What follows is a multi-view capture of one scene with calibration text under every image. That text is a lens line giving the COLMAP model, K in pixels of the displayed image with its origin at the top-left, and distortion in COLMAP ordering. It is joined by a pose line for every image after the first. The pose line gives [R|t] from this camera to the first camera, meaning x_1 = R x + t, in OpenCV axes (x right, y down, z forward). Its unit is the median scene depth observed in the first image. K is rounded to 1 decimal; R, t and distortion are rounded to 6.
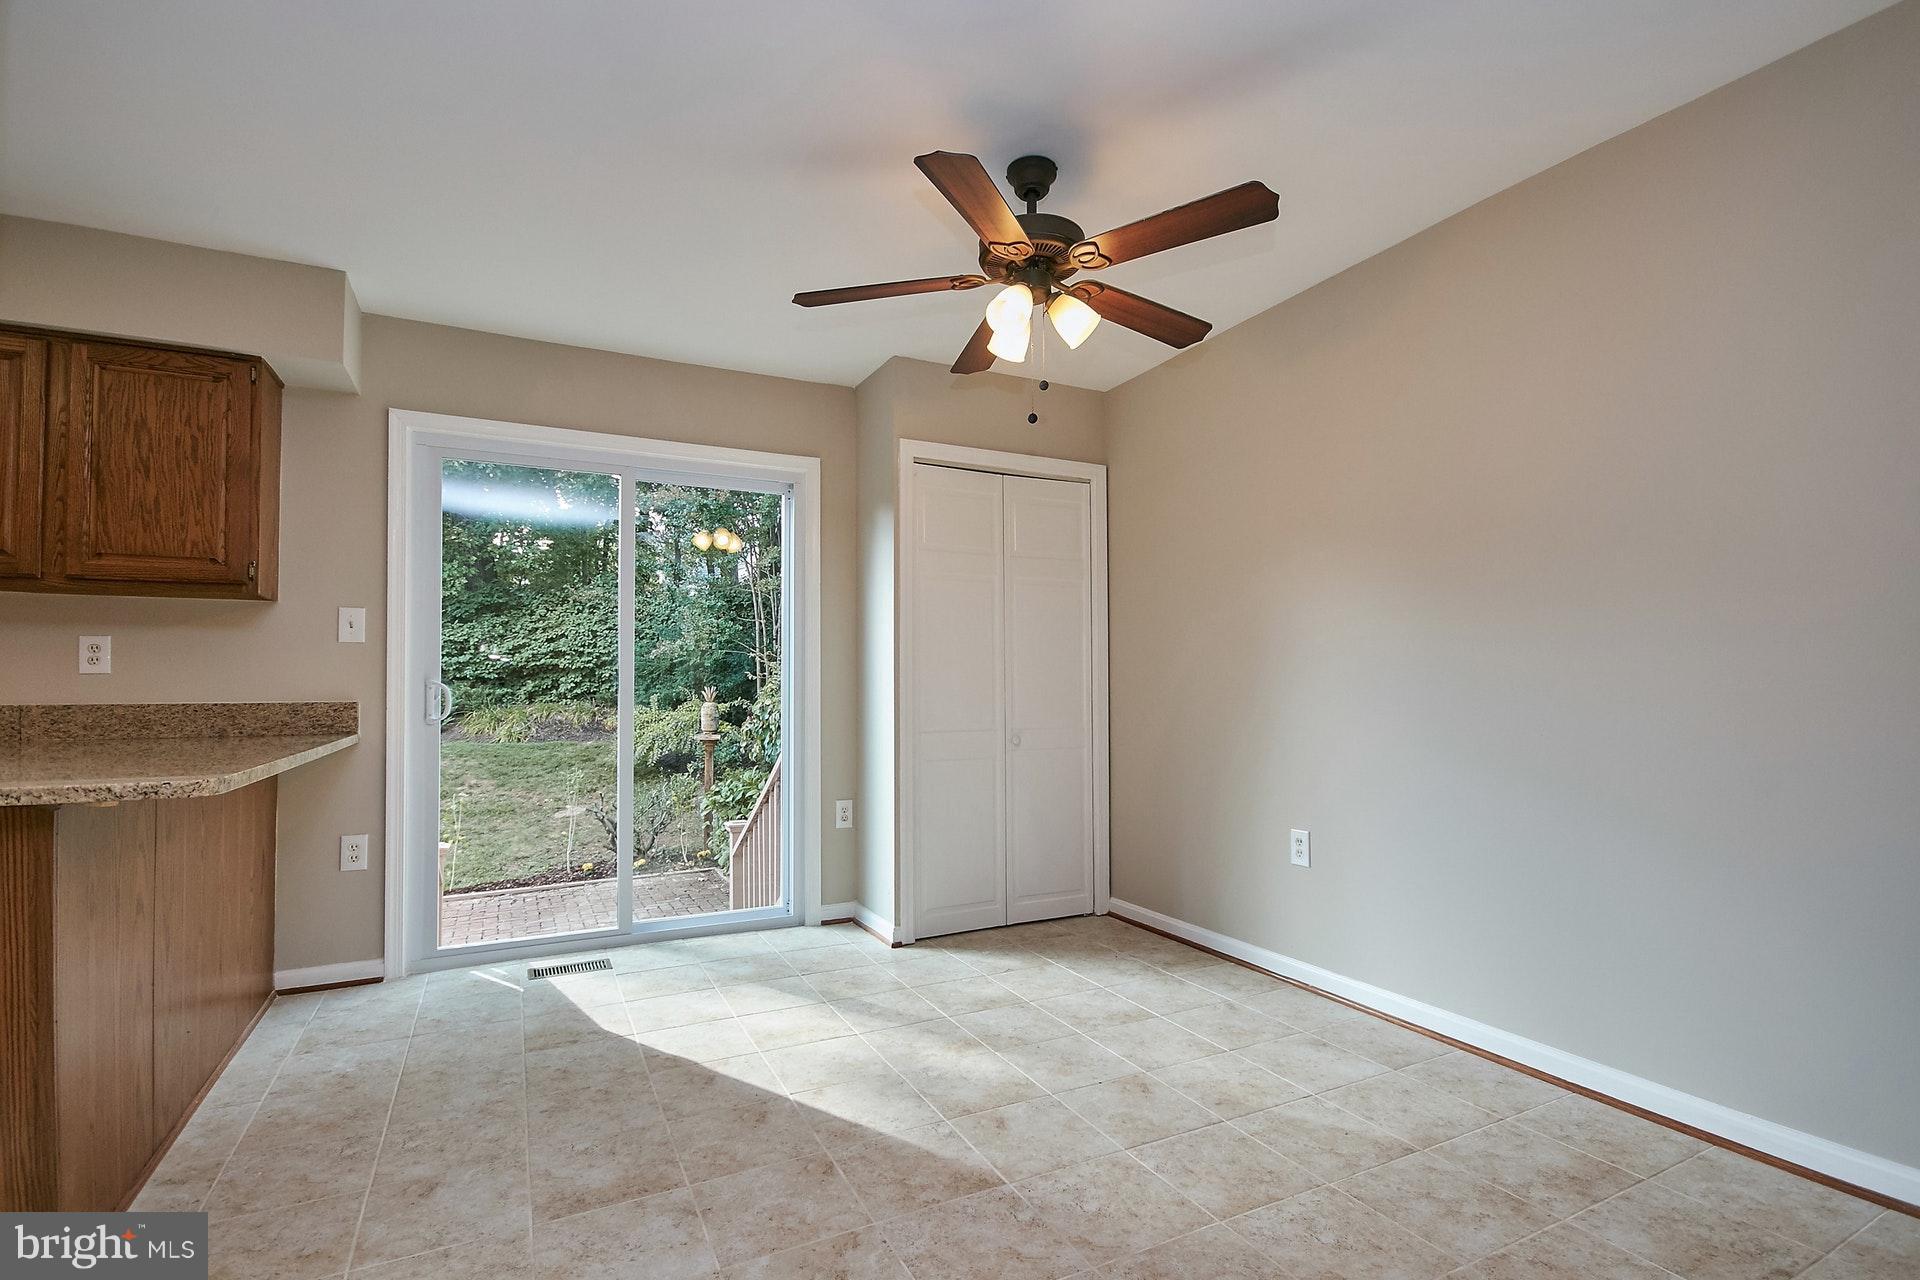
lens RADIAL K [[887.4, 0, 952.8], [0, 887.4, 669.1], [0, 0, 1]] dist [0.017533, -0.017591]
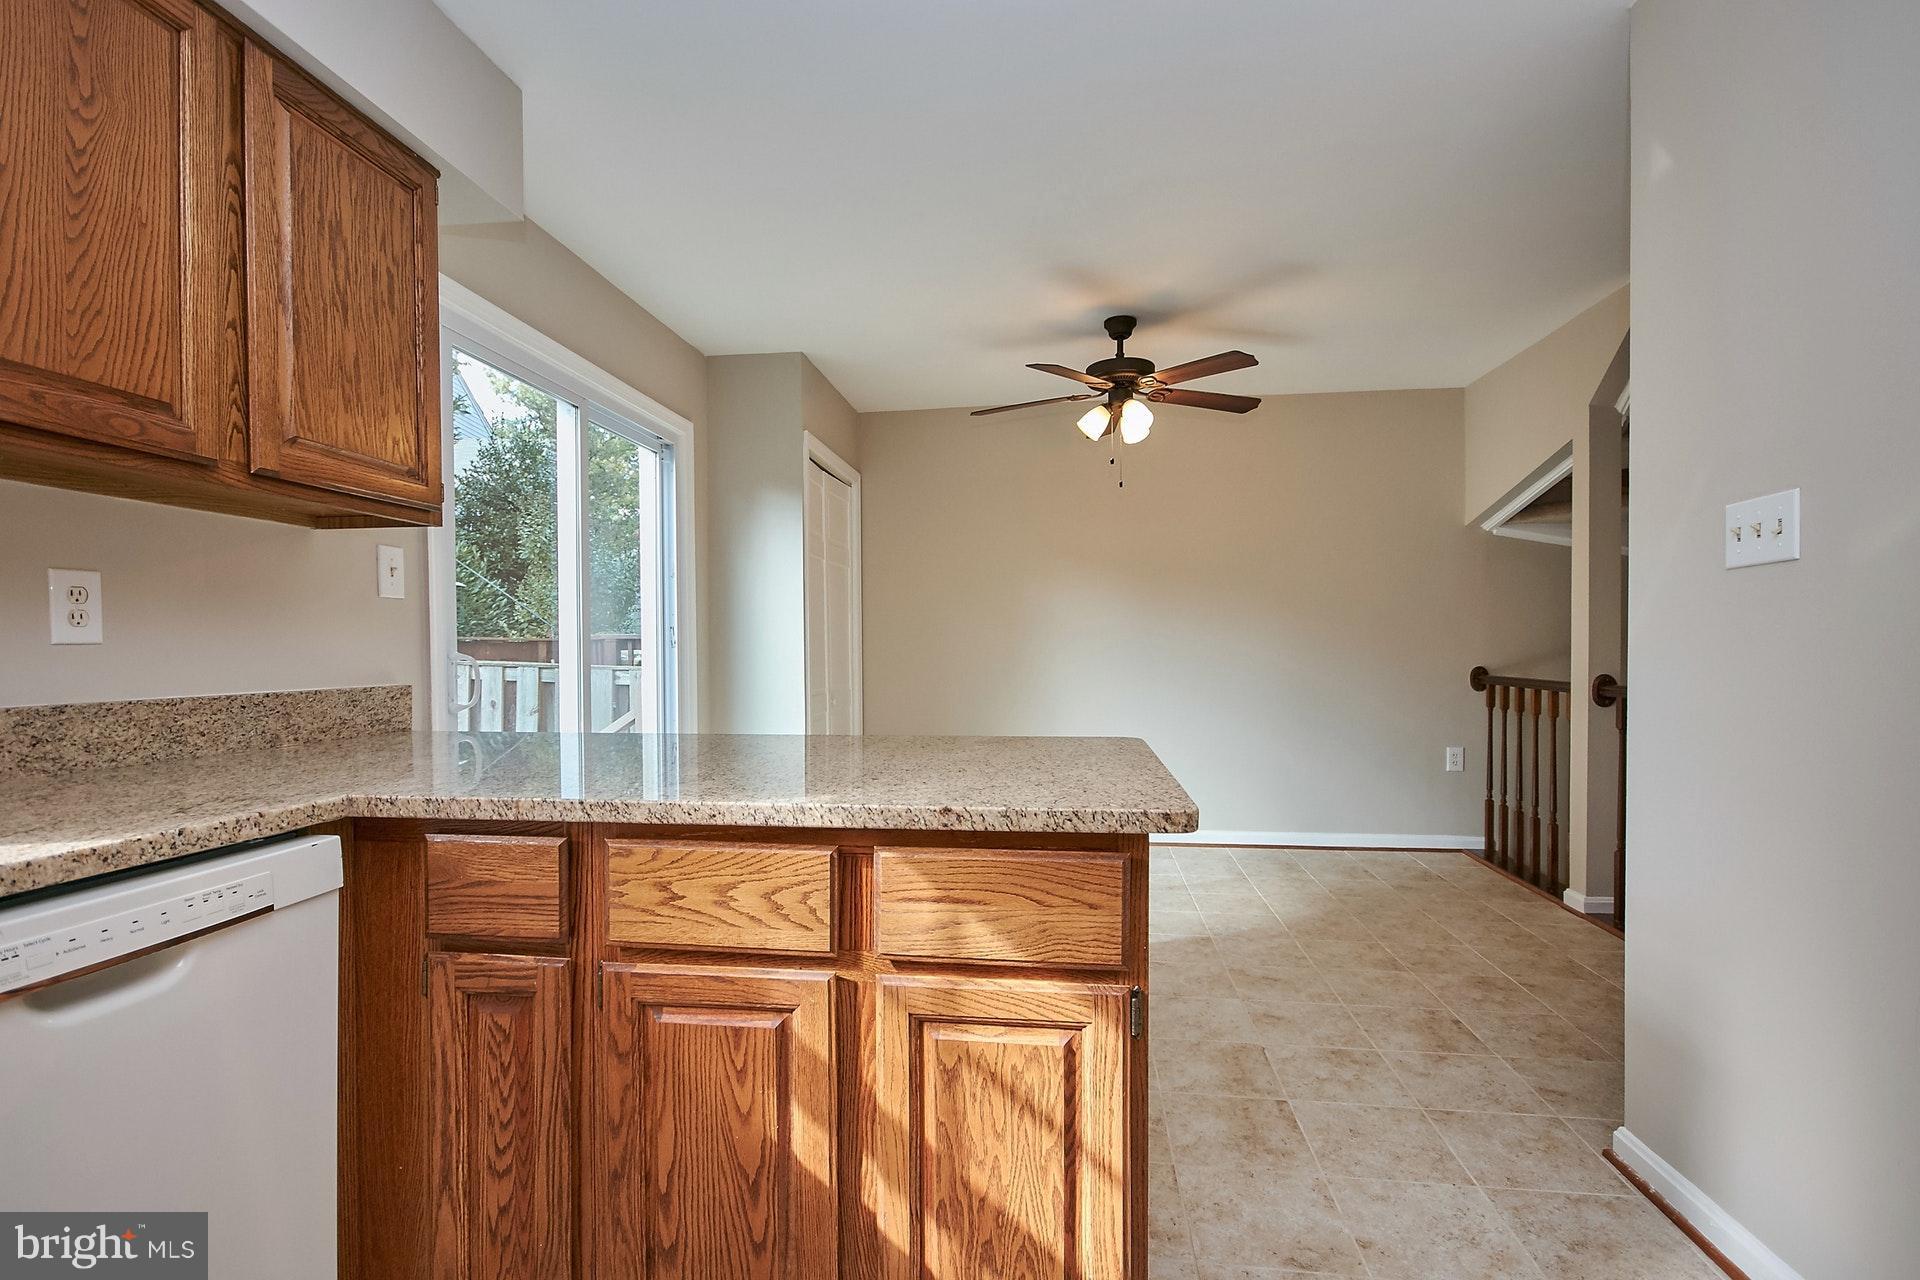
lens RADIAL K [[887.4, 0, 952.8], [0, 887.4, 669.1], [0, 0, 1]] dist [0.017533, -0.017591]
pose [[0.561890, -0.018761, 0.826999, -1.142704], [-0.012494, 0.999436, 0.031161, -0.002606], [-0.827118, -0.027842, 0.561339, 0.299597]]
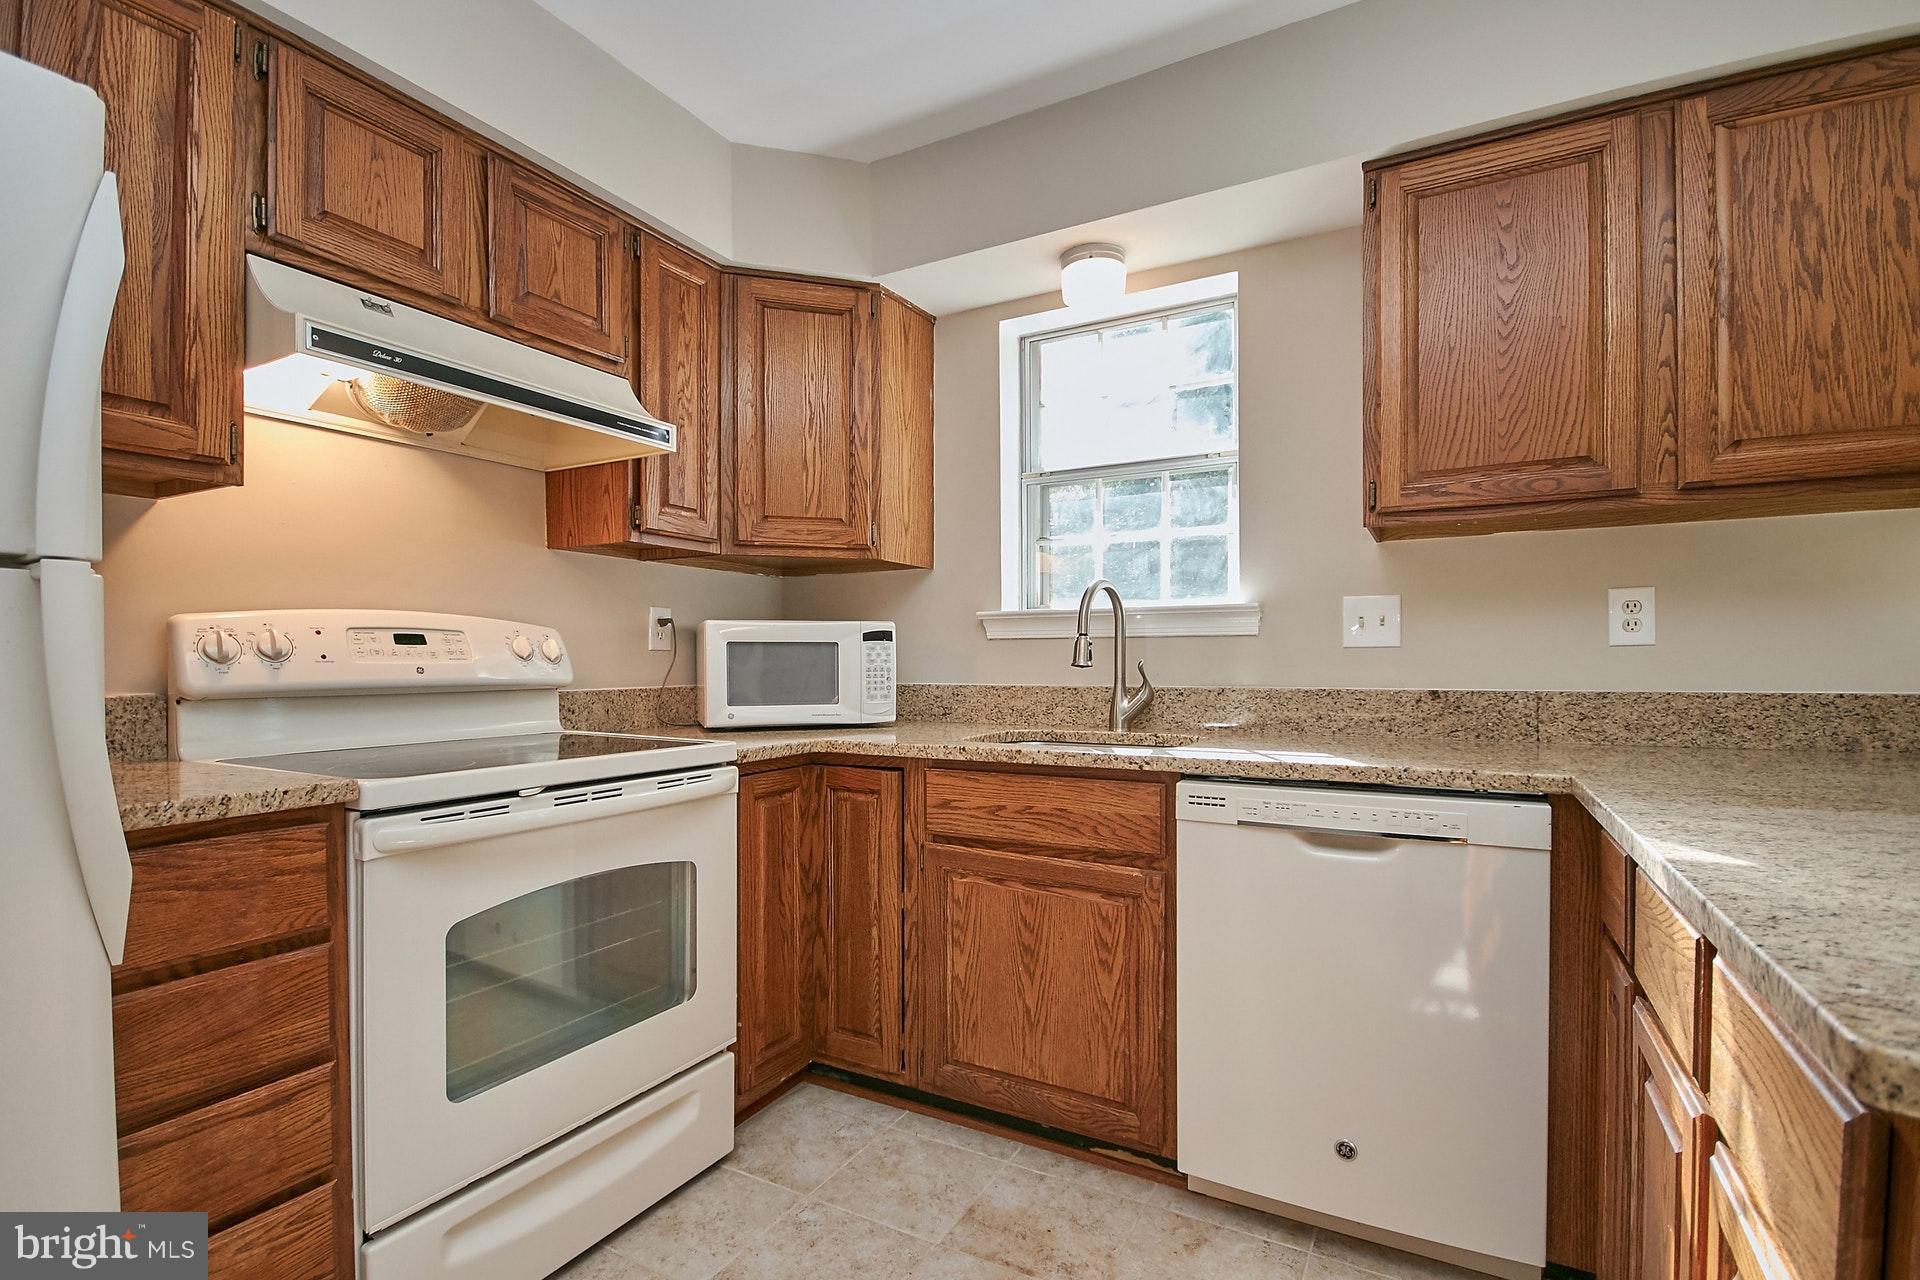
lens RADIAL K [[887.4, 0, 952.8], [0, 887.4, 669.1], [0, 0, 1]] dist [0.017533, -0.017591]
pose [[0.562372, 0.005383, -0.826867, -0.725480], [0.020450, 0.999582, 0.020416, -0.000966], [0.826631, -0.028391, 0.562027, 0.217995]]
